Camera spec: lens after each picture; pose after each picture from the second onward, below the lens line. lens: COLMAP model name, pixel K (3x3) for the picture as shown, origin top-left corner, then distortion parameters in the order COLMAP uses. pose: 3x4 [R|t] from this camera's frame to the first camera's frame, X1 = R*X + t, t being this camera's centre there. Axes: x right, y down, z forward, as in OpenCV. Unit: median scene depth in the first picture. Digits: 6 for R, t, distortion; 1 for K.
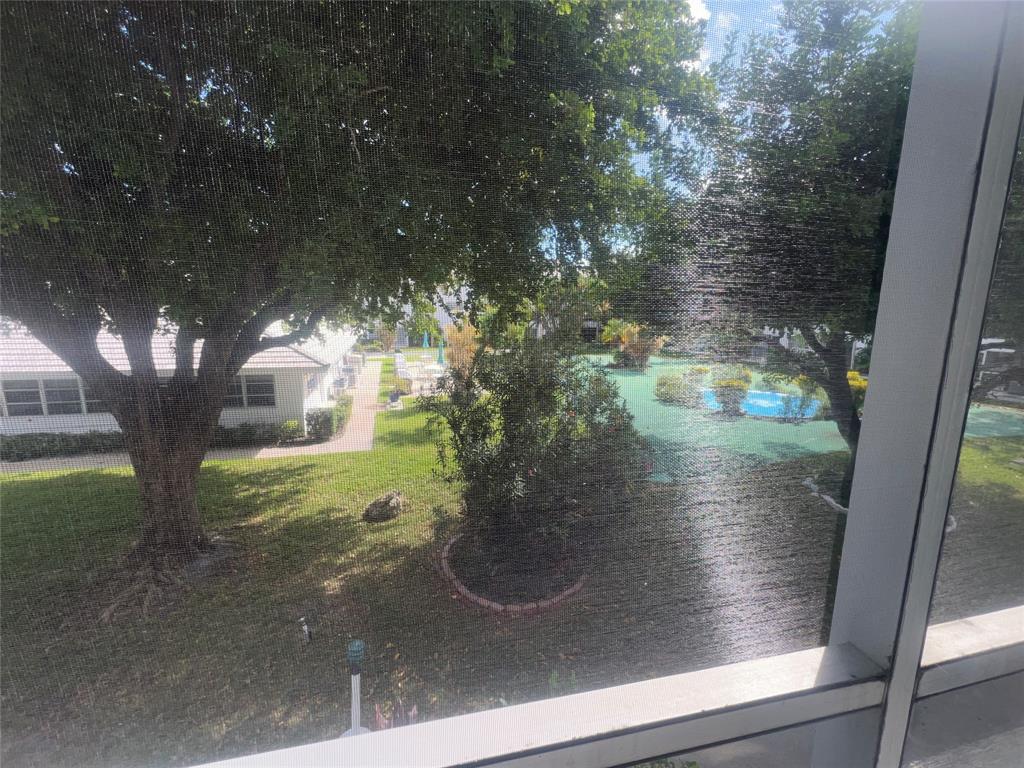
lens RADIAL K [[449.3, 0, 510.6], [0, 449.3, 390.9], [0, 0, 1]] dist [-0.001617, 0.000174]
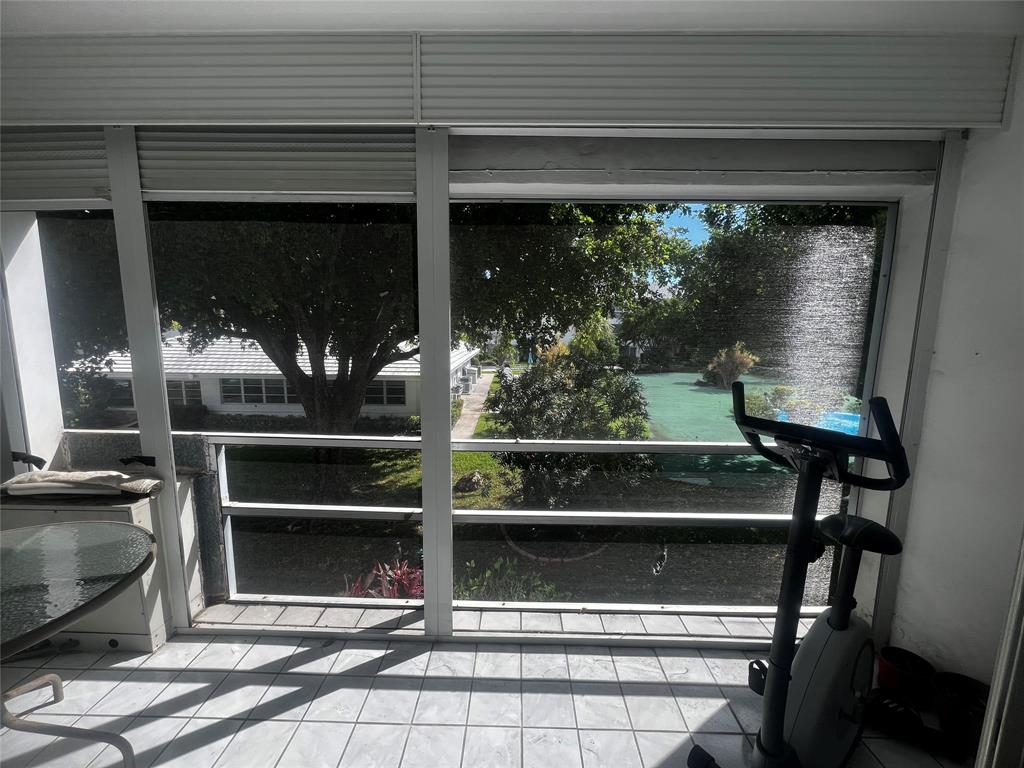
lens RADIAL K [[411.6, 0, 512.3], [0, 411.6, 383.1], [0, 0, 1]] dist [0.003856, 0.000173]
pose [[0.966309, 0.032328, -0.255348, 0.115436], [-0.044333, 0.998159, -0.041398, 0.008460], [0.253540, 0.051324, 0.965962, -0.126671]]
